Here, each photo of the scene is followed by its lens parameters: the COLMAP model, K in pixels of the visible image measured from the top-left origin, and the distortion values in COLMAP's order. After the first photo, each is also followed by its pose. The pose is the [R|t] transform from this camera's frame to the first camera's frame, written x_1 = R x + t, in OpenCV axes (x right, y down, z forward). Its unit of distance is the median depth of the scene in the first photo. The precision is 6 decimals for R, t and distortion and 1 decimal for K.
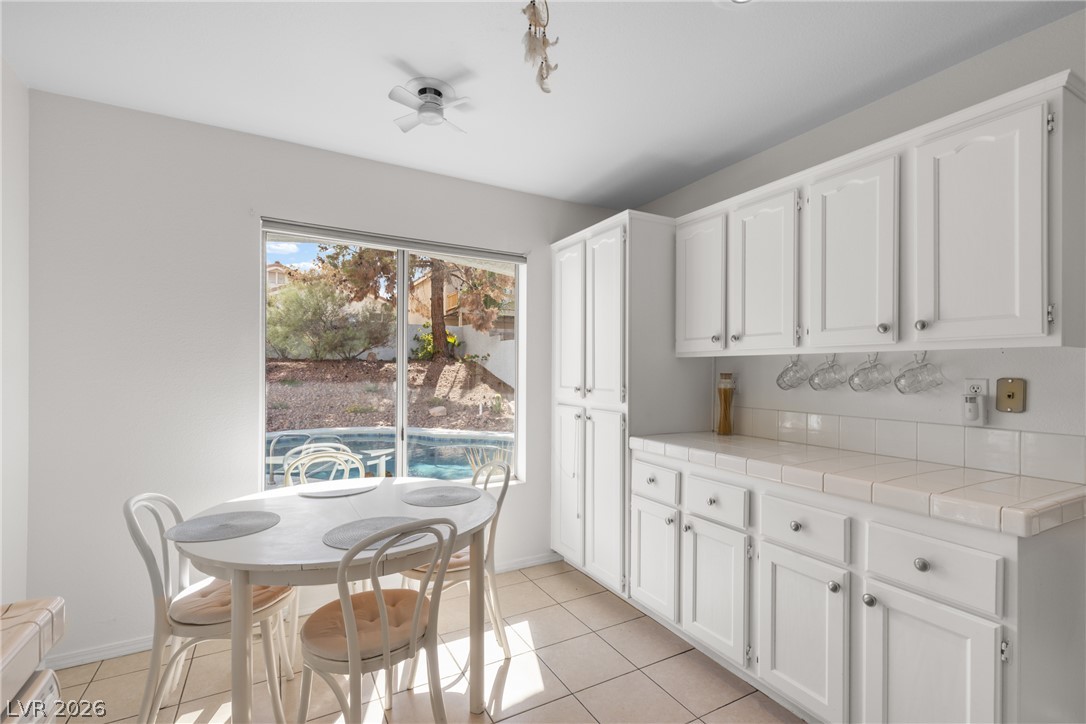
lens RADIAL K [[487.5, 0, 547.4], [0, 487.5, 366.9], [0, 0, 1]] dist [0.005067, -0.000107]
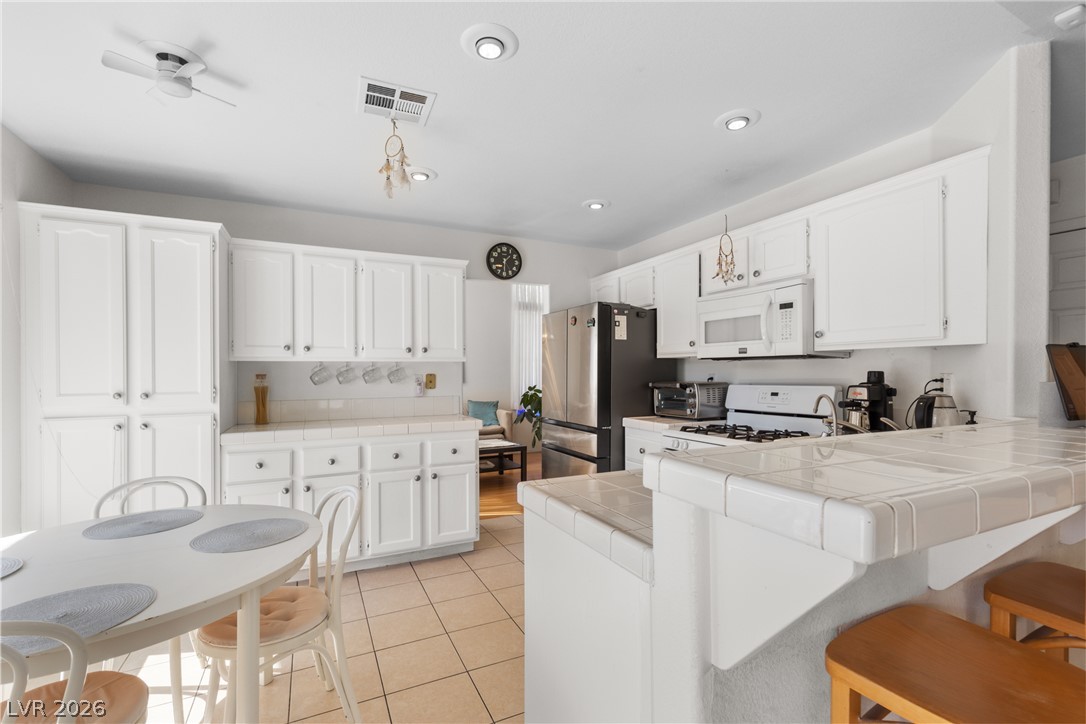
lens RADIAL K [[487.5, 0, 547.4], [0, 487.5, 366.9], [0, 0, 1]] dist [0.005067, -0.000107]
pose [[0.048903, 0.001075, 0.998803, -1.115930], [-0.001242, 0.999999, -0.001015, -0.007475], [-0.998803, -0.001191, 0.048904, 0.289508]]
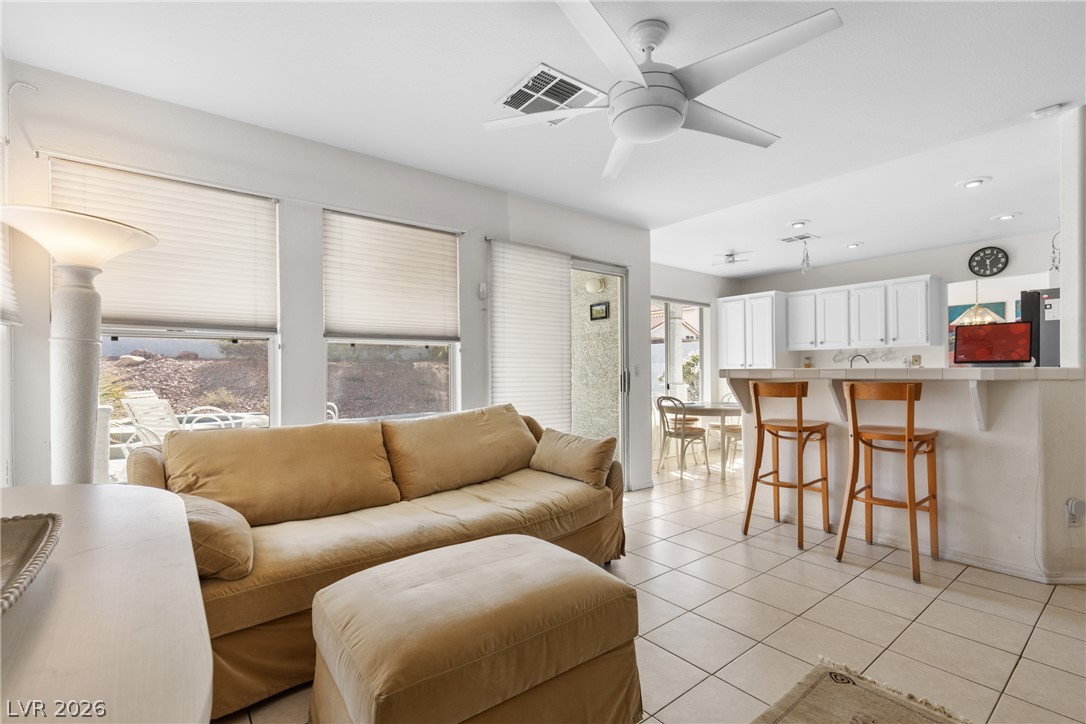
lens RADIAL K [[487.5, 0, 547.4], [0, 487.5, 366.9], [0, 0, 1]] dist [0.005067, -0.000107]
pose [[0.986490, -0.012338, 0.163357, -1.745214], [0.012344, 0.999923, 0.000977, 0.058176], [-0.163357, 0.001052, 0.986567, -1.575466]]
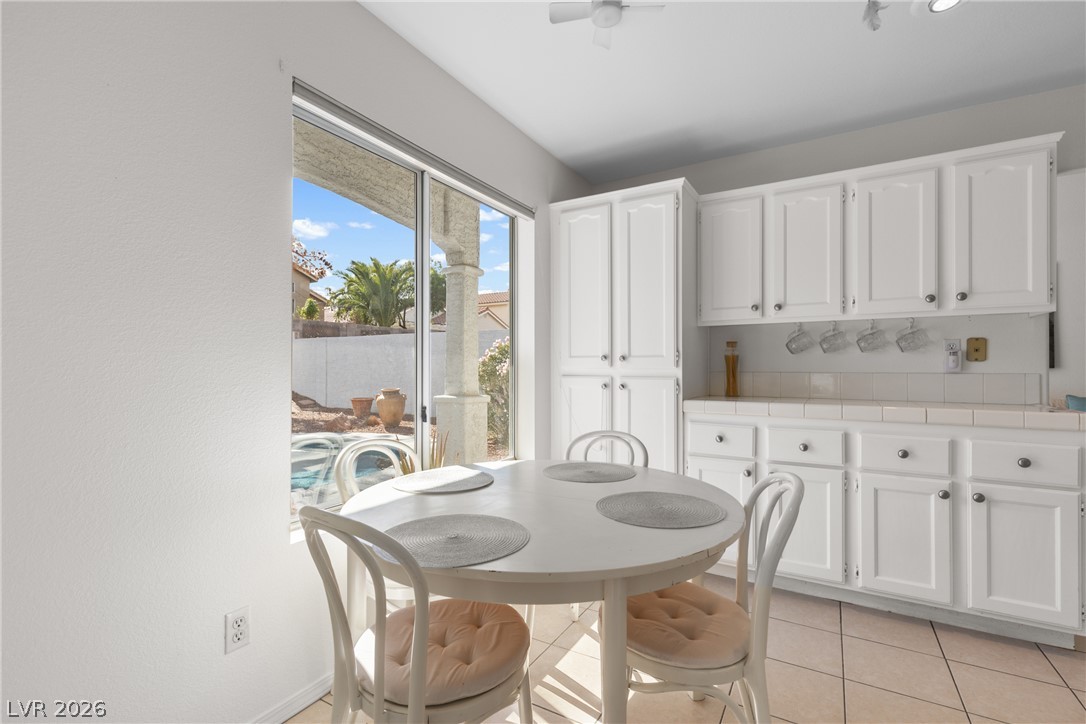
lens RADIAL K [[487.5, 0, 547.4], [0, 487.5, 366.9], [0, 0, 1]] dist [0.005067, -0.000107]
pose [[0.857815, -0.004144, 0.513943, -0.766558], [0.001268, 0.999982, 0.005947, 0.084236], [-0.513958, -0.004450, 0.857804, 0.345486]]
